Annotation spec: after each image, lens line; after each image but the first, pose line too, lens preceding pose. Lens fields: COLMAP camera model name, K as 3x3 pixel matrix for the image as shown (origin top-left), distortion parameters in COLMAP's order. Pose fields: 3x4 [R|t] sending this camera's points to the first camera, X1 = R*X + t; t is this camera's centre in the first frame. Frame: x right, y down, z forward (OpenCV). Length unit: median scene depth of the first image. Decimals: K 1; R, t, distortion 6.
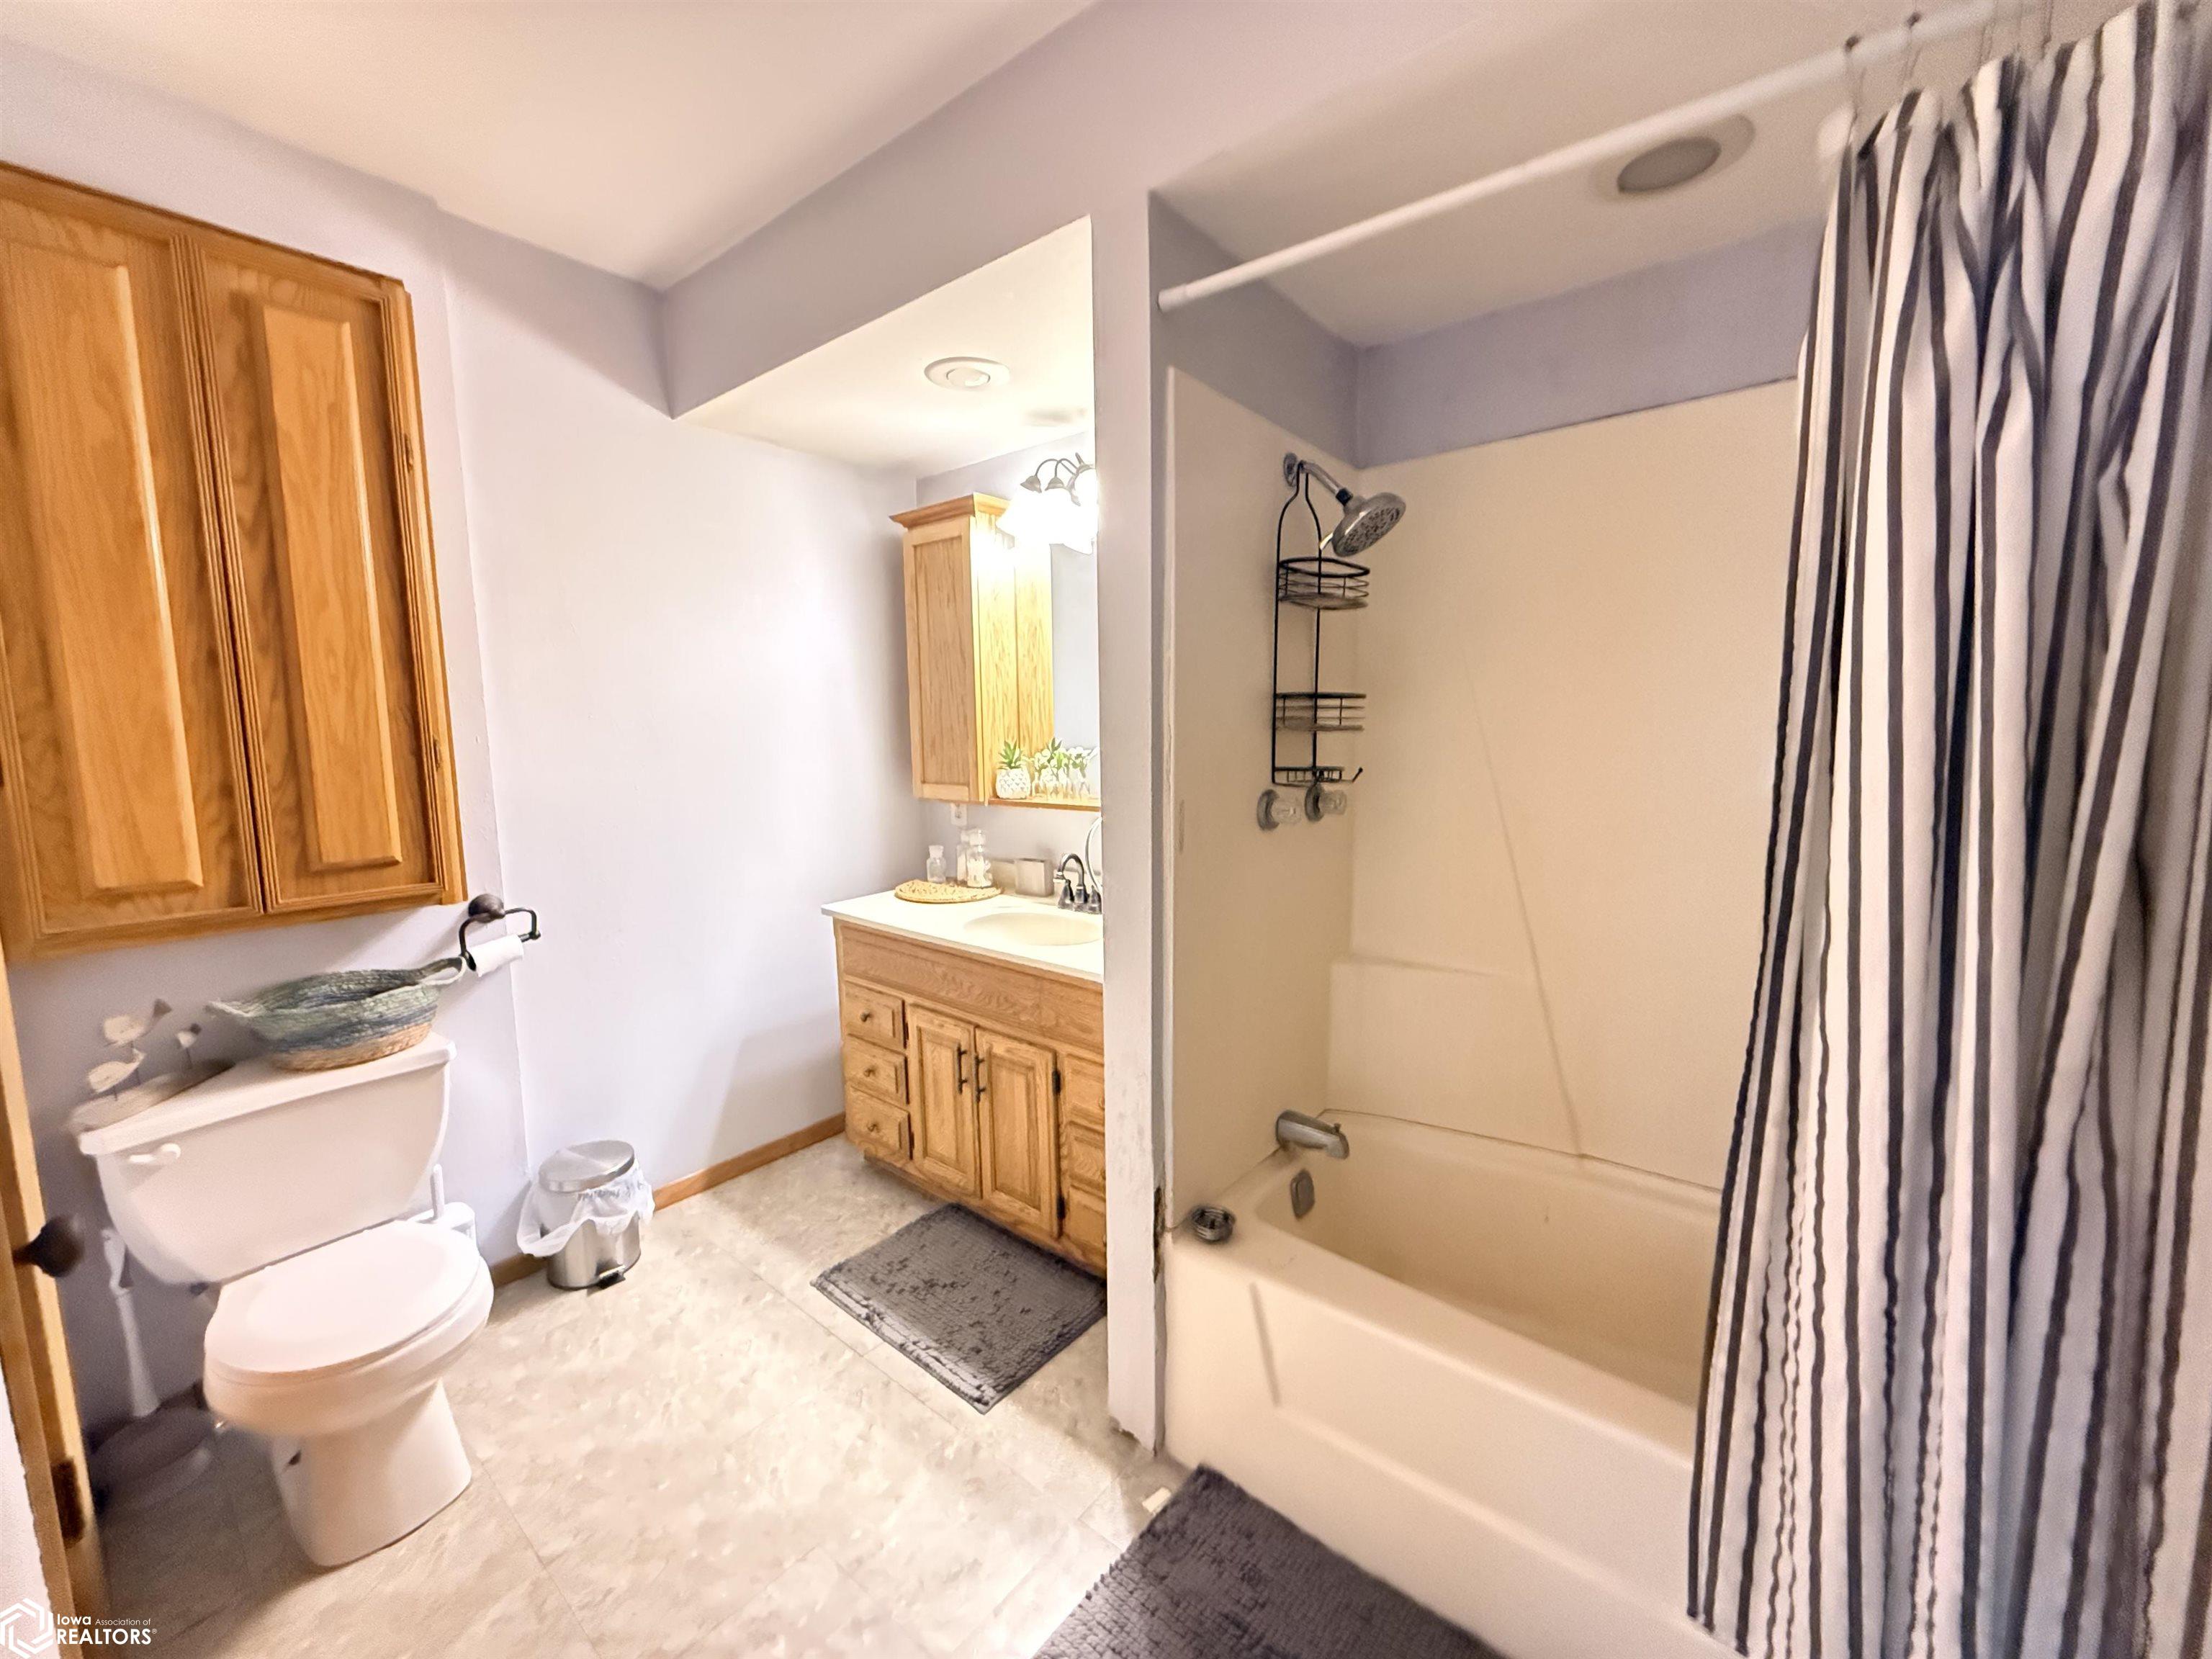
lens RADIAL K [[879.1, 0, 1099.2], [0, 879.1, 820.3], [0, 0, 1]] dist [-0.002829, 0.000496]
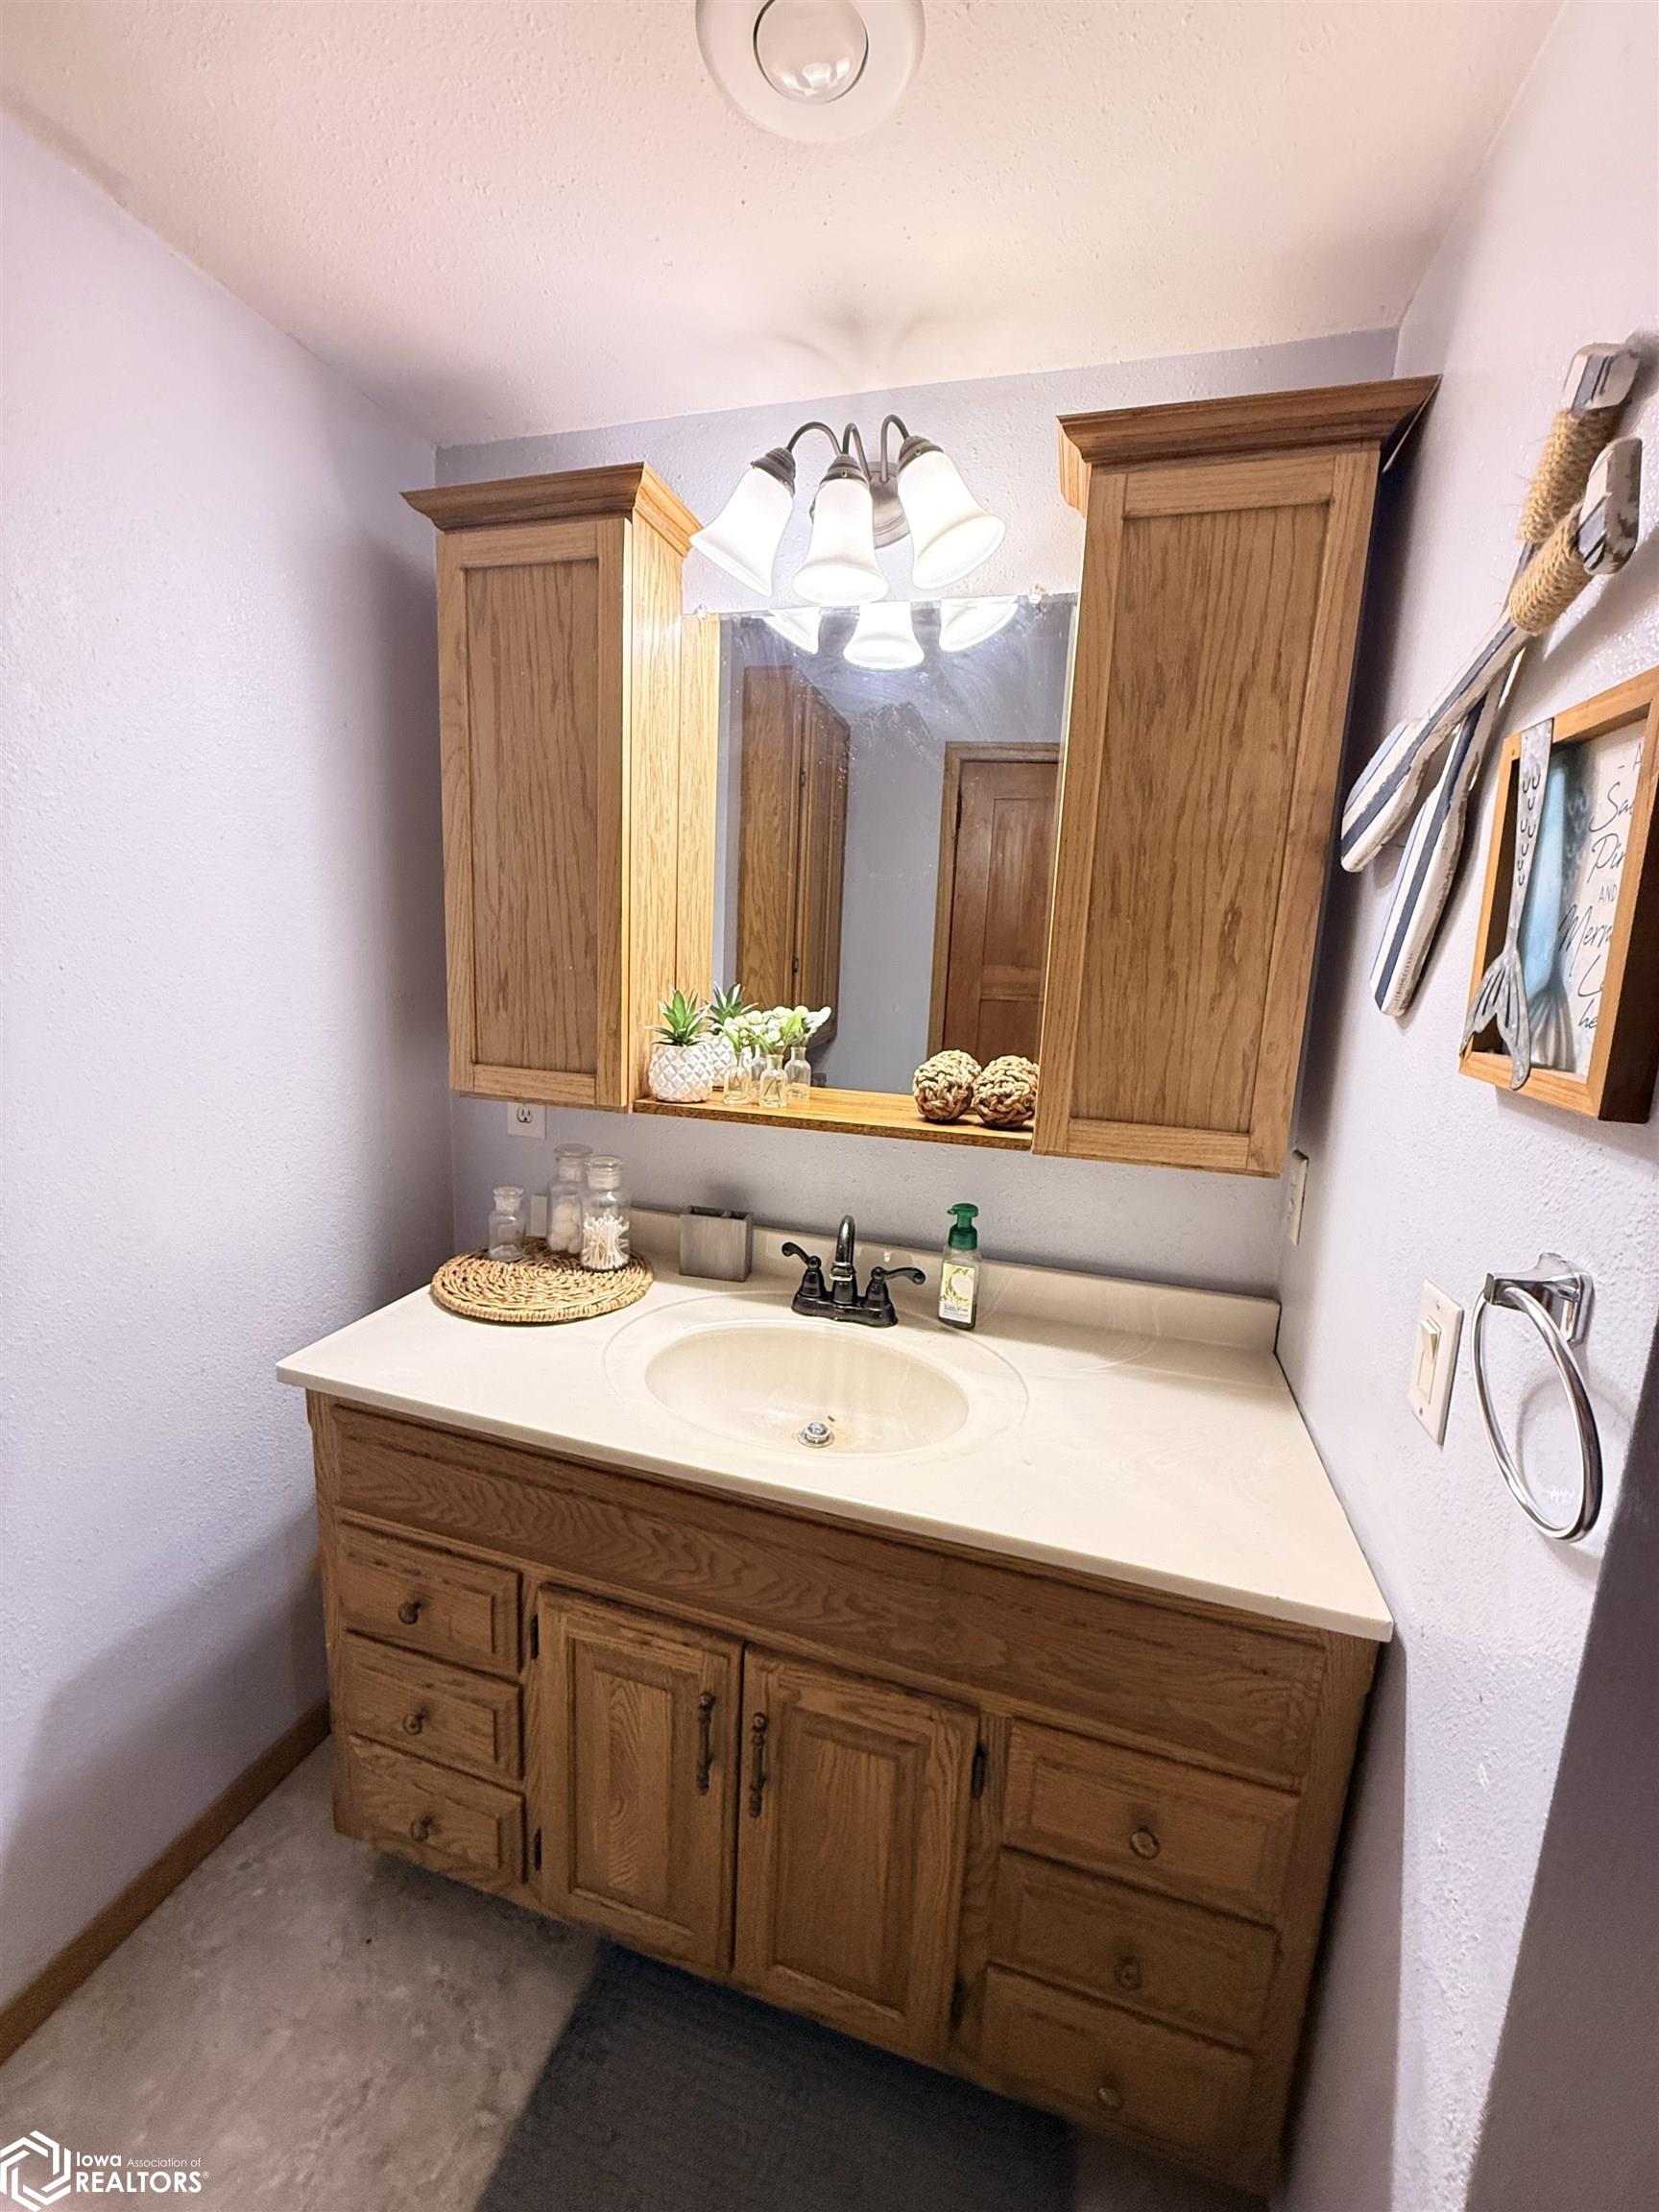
lens RADIAL K [[879.1, 0, 834.2], [0, 879.1, 1095.7], [0, 0, 1]] dist [-0.002829, 0.000496]
pose [[0.915245, -0.007767, 0.402823, -0.246828], [-0.015843, 0.998347, 0.055246, -0.063385], [-0.402586, -0.056945, 0.913609, 0.524322]]
